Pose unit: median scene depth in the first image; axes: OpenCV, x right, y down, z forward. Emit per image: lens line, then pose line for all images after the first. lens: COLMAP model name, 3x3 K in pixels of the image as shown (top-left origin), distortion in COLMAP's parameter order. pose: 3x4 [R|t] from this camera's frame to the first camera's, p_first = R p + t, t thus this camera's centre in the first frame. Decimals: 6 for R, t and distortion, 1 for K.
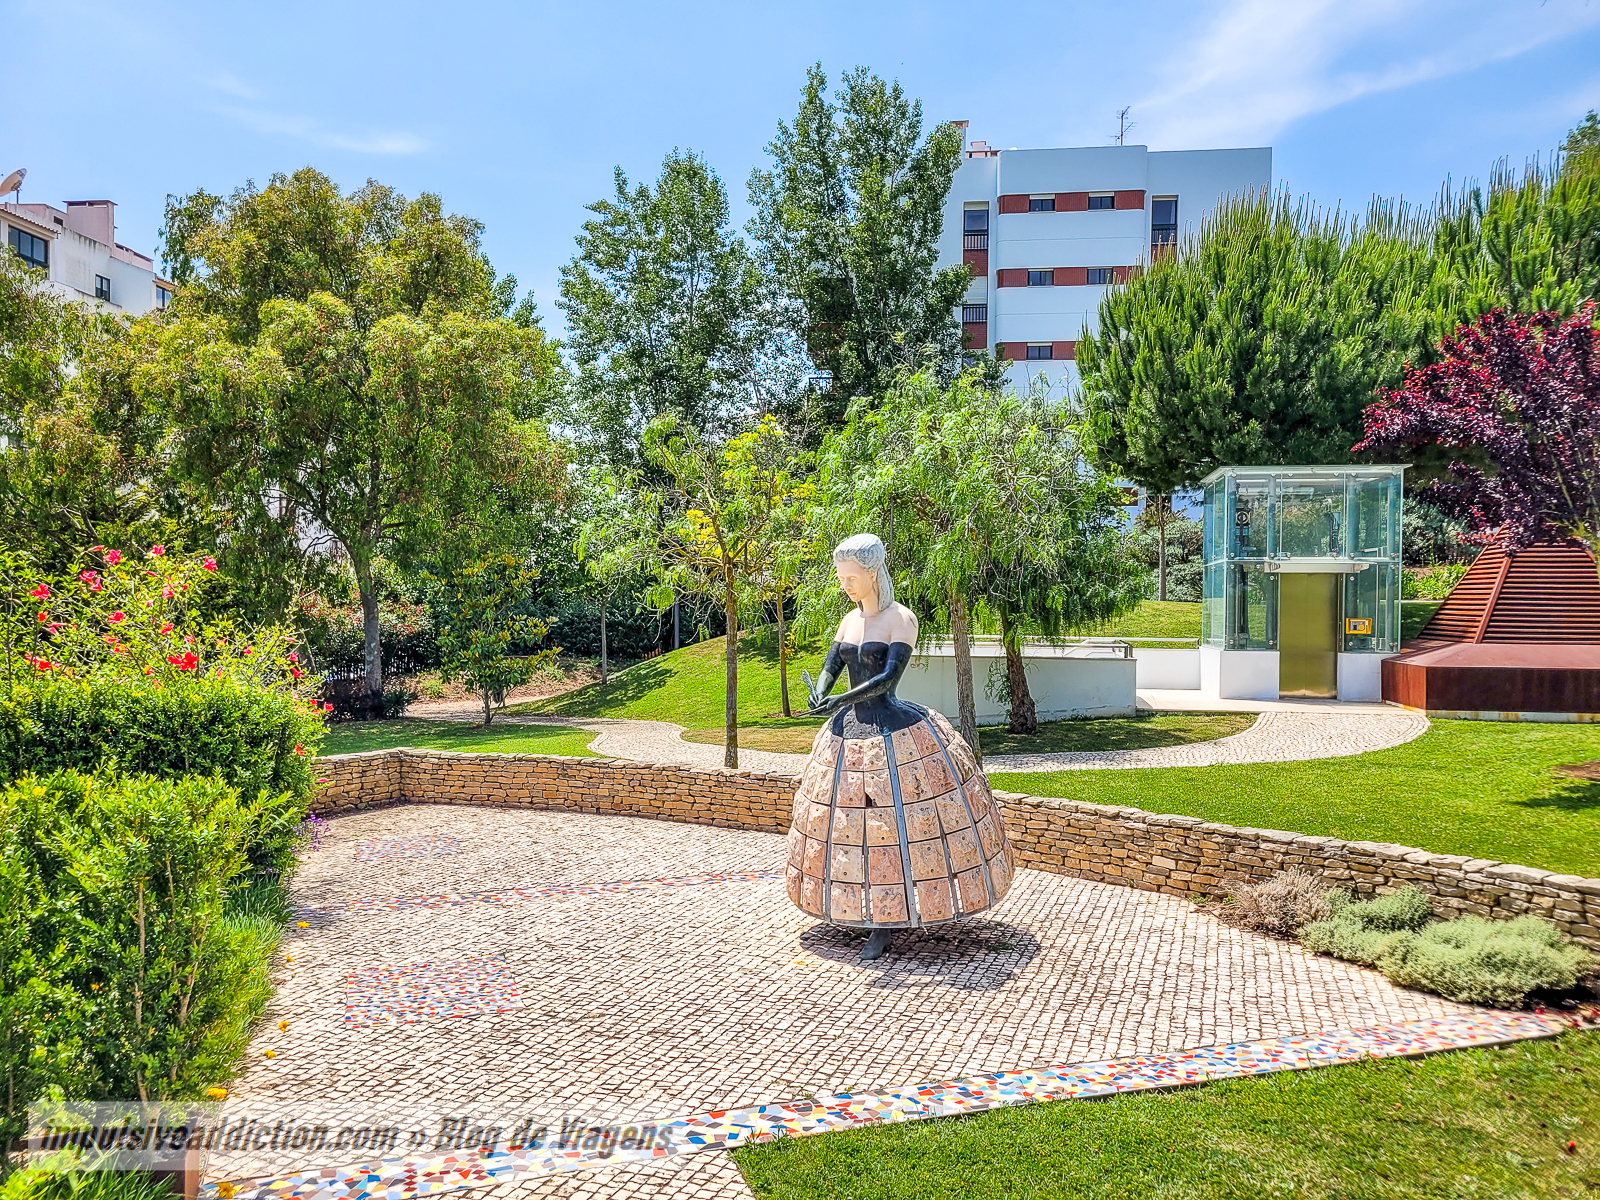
lens RADIAL K [[1244.3, 0, 800.0], [0, 1244.3, 600.0], [0, 0, 1]] dist [0.024284, 0.001847]
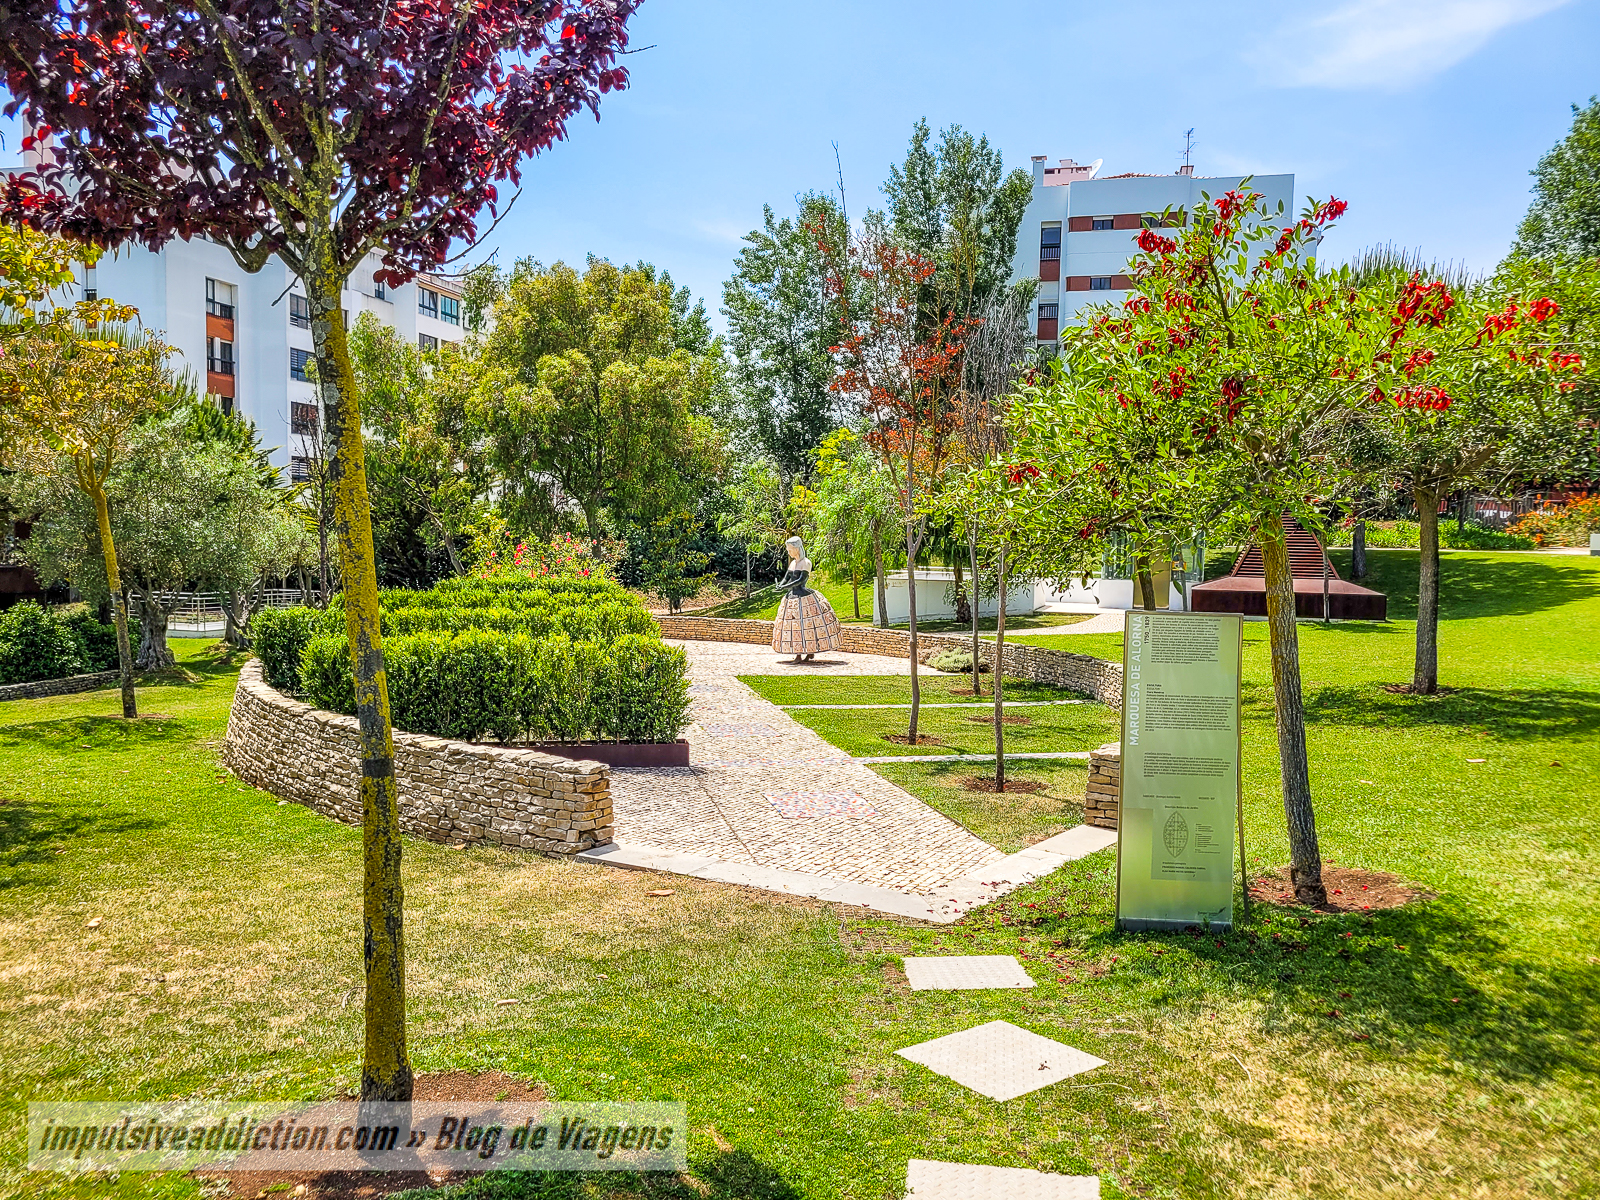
lens RADIAL K [[1208.9, 0, 800.0], [0, 1208.9, 600.0], [0, 0, 1]] dist [0.000359, -0.000544]
pose [[0.991312, 0.018469, -0.130225, 0.061212], [-0.010925, 0.998233, 0.058404, -0.009403], [0.131073, -0.056473, 0.989763, -0.274417]]
